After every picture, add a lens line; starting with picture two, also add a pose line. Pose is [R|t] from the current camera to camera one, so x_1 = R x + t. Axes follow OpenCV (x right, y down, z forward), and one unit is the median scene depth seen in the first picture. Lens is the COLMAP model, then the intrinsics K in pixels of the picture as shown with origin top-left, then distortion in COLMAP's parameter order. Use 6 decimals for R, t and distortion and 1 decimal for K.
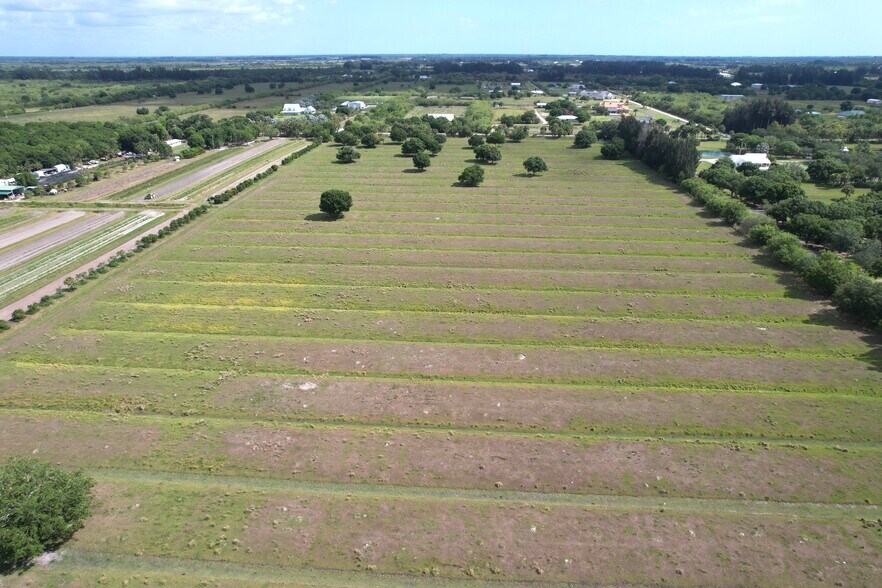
lens RADIAL K [[568.7, 0, 442.8], [0, 568.7, 292.7], [0, 0, 1]] dist [-0.079268, 0.072007]
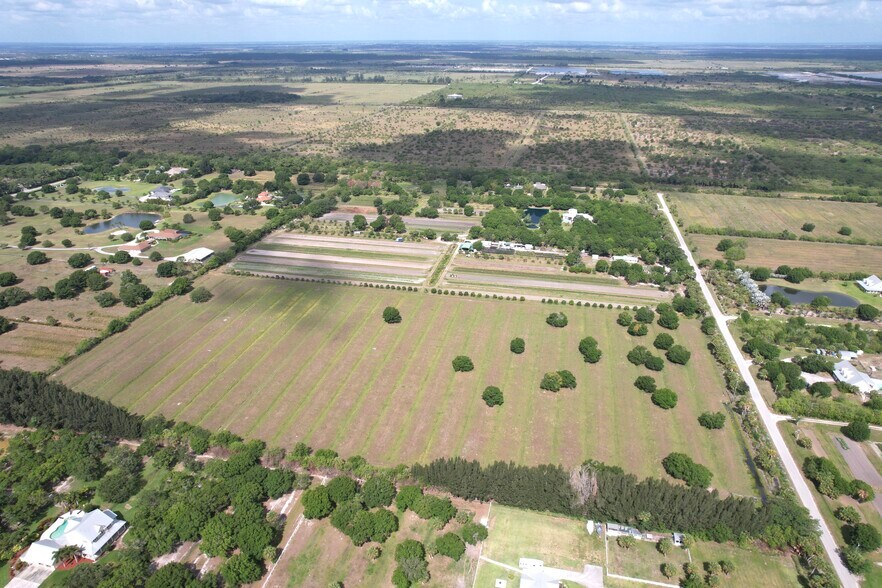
lens RADIAL K [[568.7, 0, 442.8], [0, 568.7, 292.7], [0, 0, 1]] dist [-0.079268, 0.072007]
pose [[-0.145040, 0.412445, -0.899362, 0.896785], [-0.389506, 0.811775, 0.435093, -0.685986], [0.909532, 0.413413, 0.042910, 0.651670]]
